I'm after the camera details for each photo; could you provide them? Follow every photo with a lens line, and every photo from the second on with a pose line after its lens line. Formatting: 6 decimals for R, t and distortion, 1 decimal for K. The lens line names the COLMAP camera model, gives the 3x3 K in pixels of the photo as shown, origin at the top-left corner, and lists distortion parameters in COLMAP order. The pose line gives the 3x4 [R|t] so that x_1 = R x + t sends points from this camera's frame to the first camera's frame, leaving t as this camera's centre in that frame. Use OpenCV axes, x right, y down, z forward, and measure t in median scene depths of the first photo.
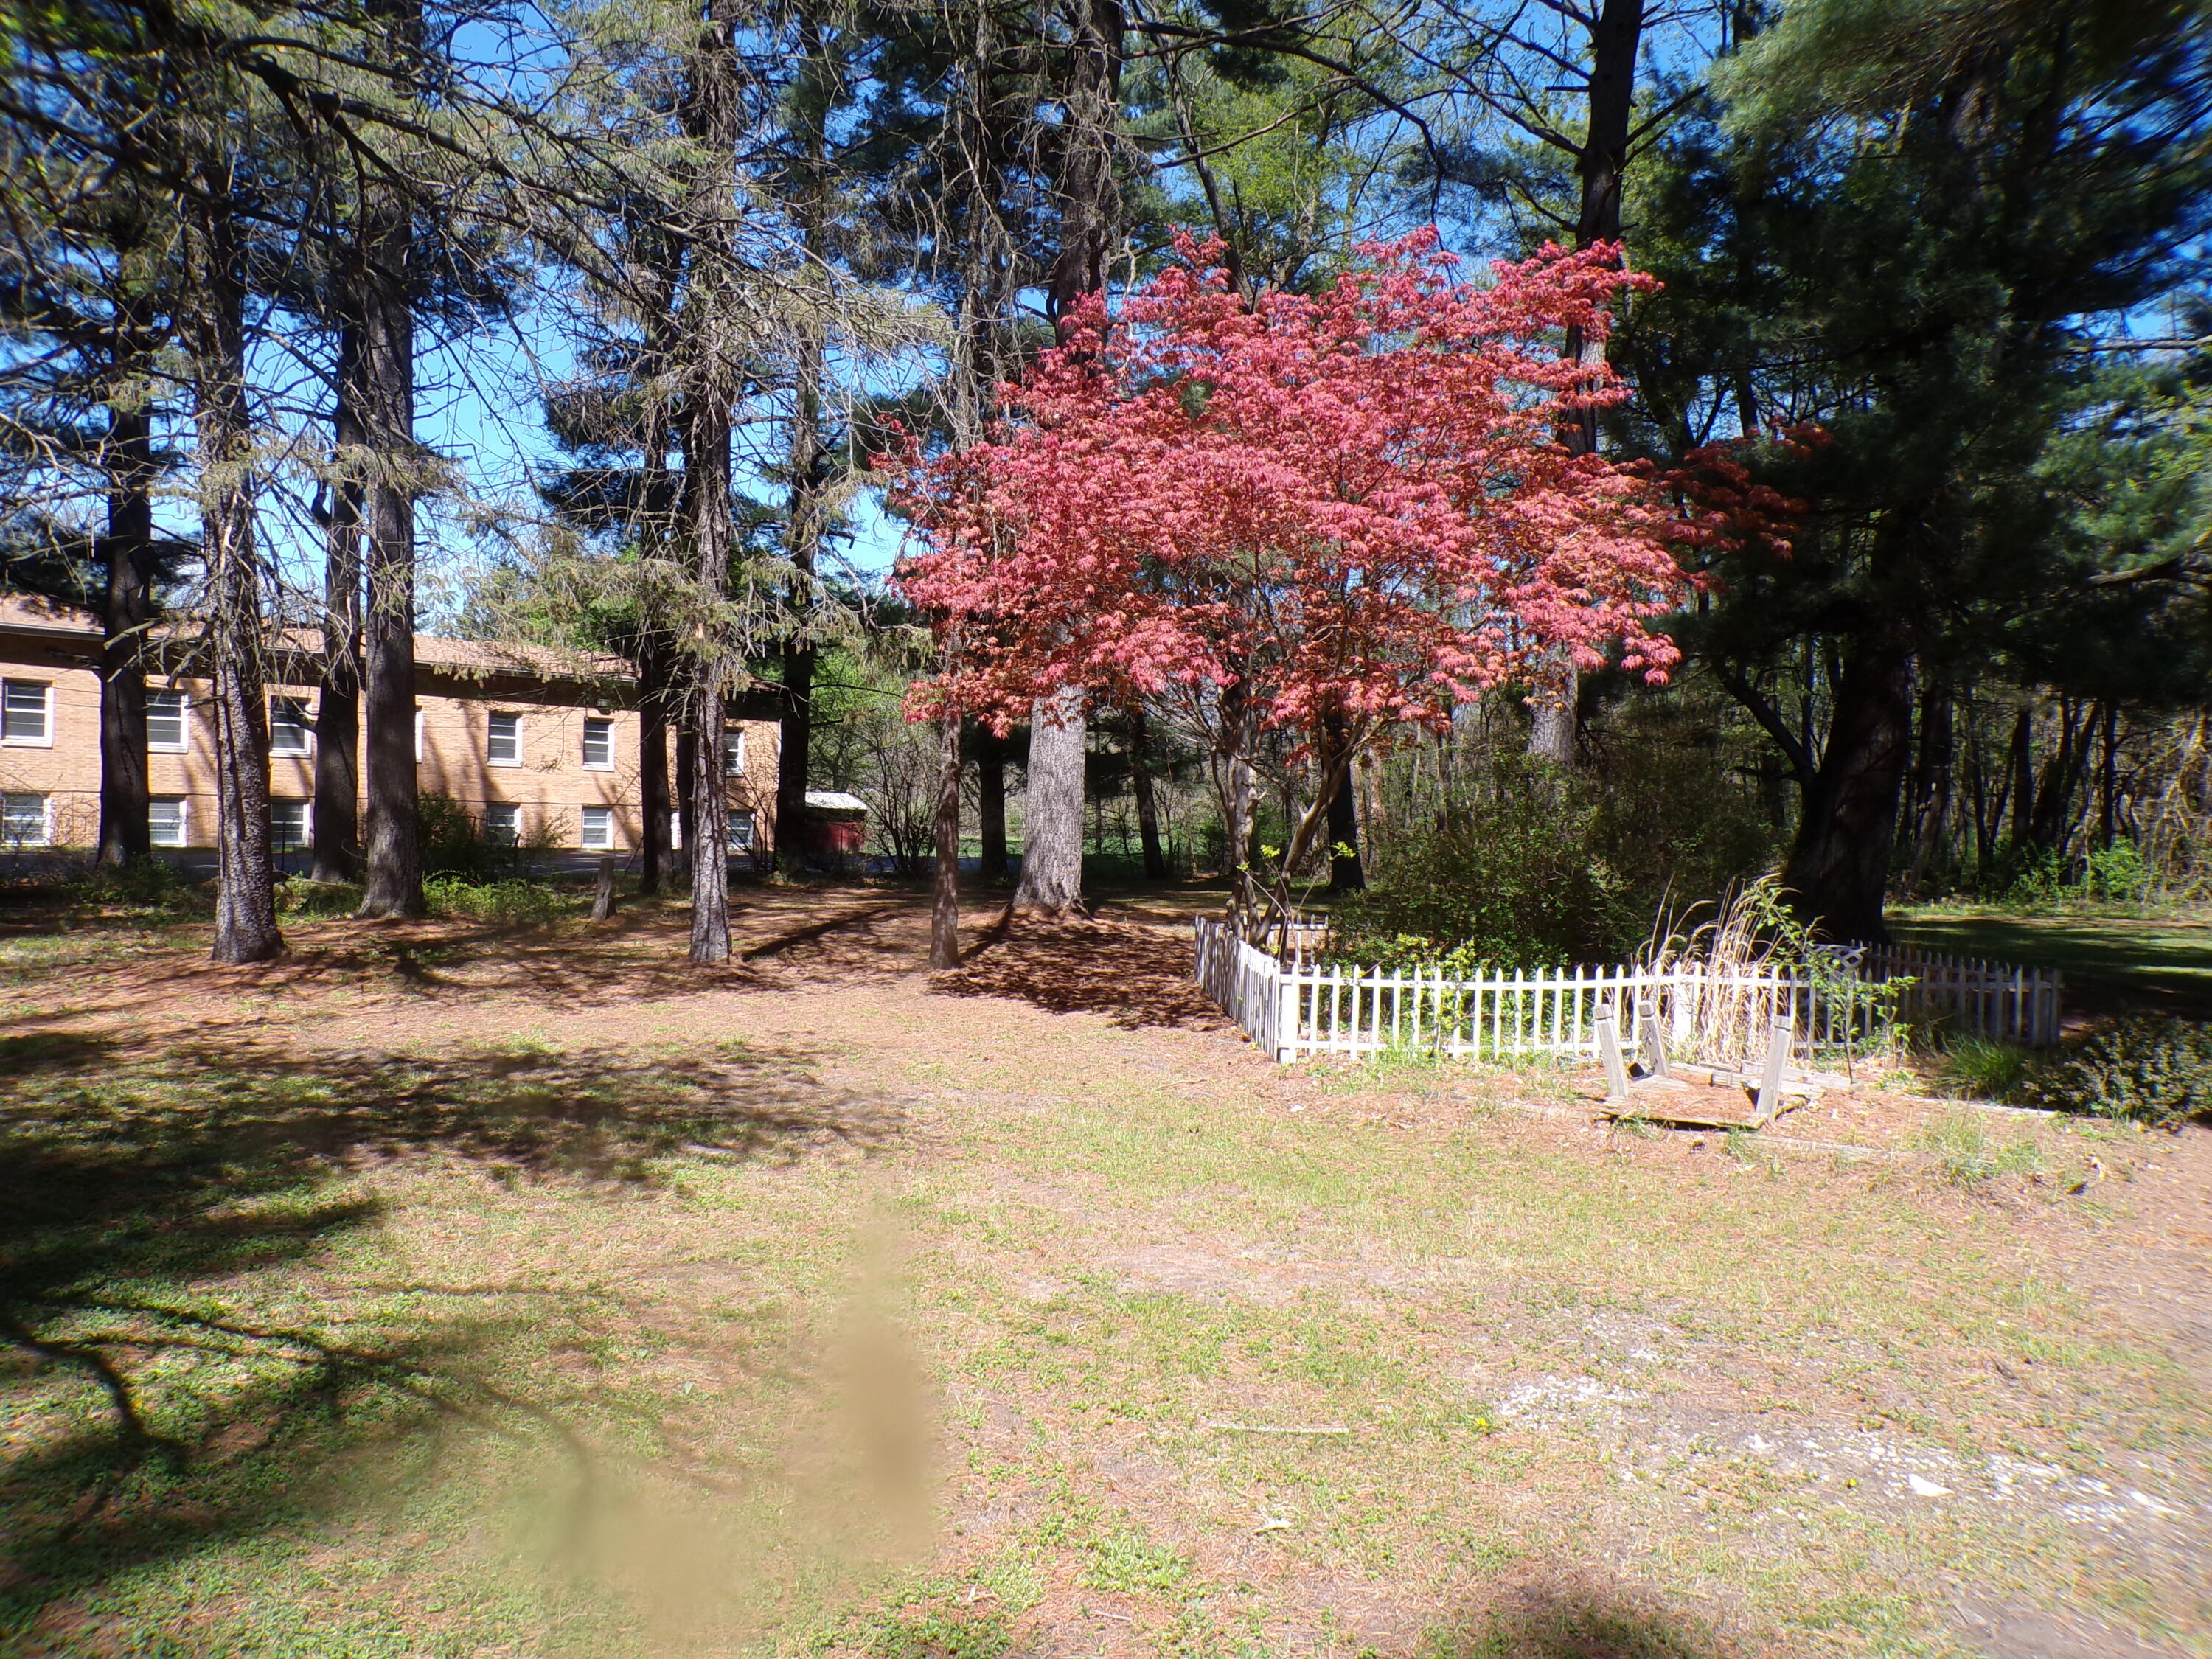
lens RADIAL K [[1490.9, 0, 1083.2], [0, 1490.9, 844.2], [0, 0, 1]] dist [-0.053533, 0.027866]
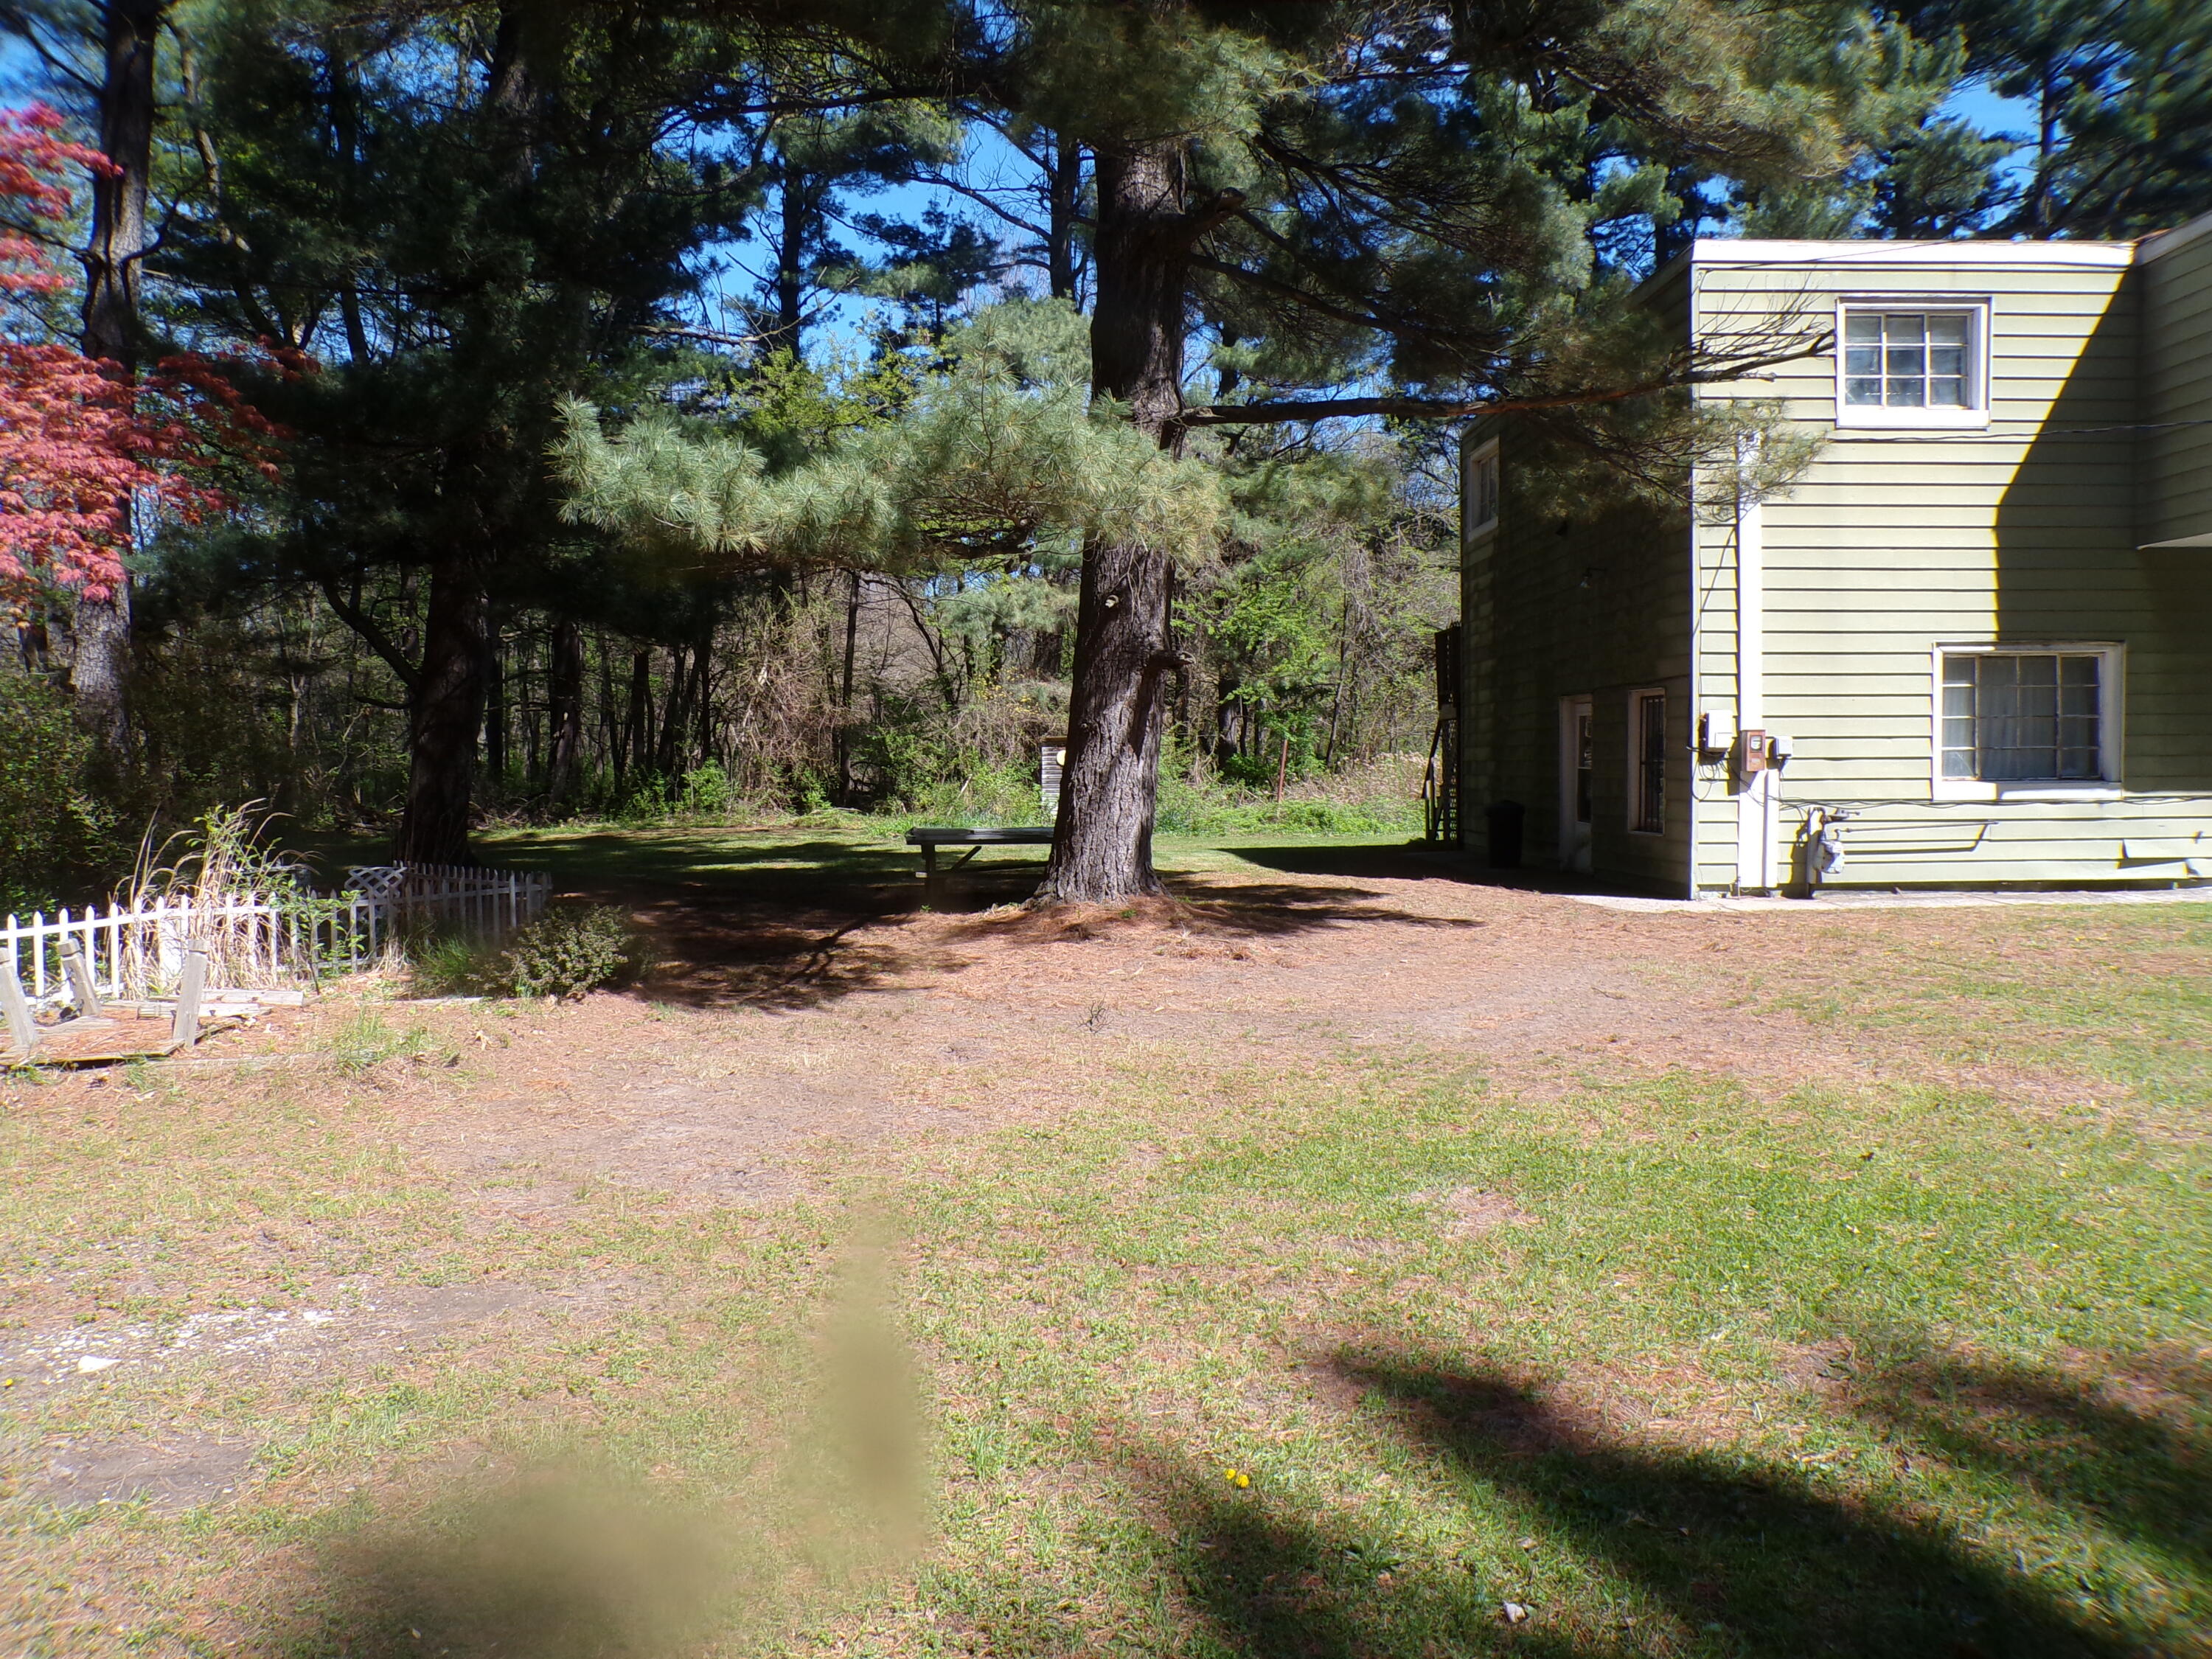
lens RADIAL K [[1490.9, 0, 1093.0], [0, 1490.9, 835.3], [0, 0, 1]] dist [-0.053533, 0.027866]
pose [[0.667308, -0.062827, 0.742127, 0.104803], [0.033475, 0.997959, 0.054384, 0.008958], [-0.744029, -0.011448, 0.668049, -0.082478]]
